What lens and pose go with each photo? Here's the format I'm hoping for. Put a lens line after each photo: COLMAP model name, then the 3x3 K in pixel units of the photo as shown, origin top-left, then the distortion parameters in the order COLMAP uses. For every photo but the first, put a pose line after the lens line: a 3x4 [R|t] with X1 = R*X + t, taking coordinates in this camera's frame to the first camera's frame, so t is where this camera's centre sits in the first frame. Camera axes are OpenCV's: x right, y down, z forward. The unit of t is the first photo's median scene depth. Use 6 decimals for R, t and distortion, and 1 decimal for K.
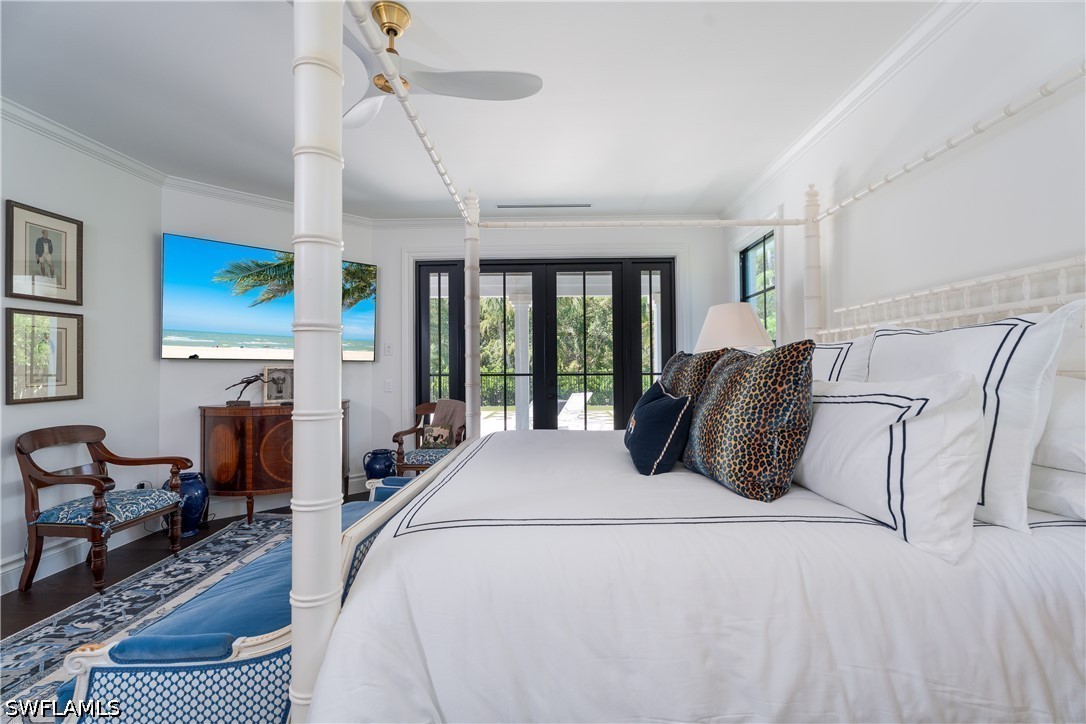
lens RADIAL K [[481.2, 0, 545.0], [0, 481.2, 364.1], [0, 0, 1]] dist [-0.000694, -0.000108]
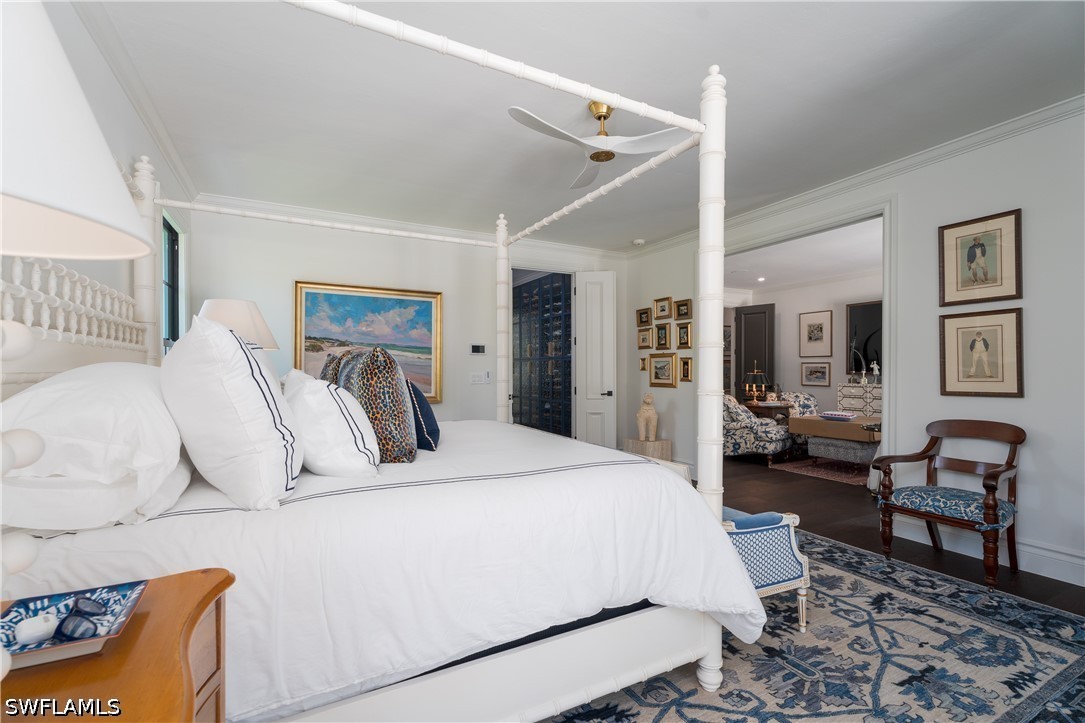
lens RADIAL K [[480.8, 0, 544.5], [0, 480.8, 363.6], [0, 0, 1]] dist [-0.000694, -0.000108]
pose [[-0.867907, -0.001821, -0.496723, 0.336015], [0.005214, 0.999905, -0.012777, 0.014916], [0.496699, -0.013680, -0.867815, 1.430985]]
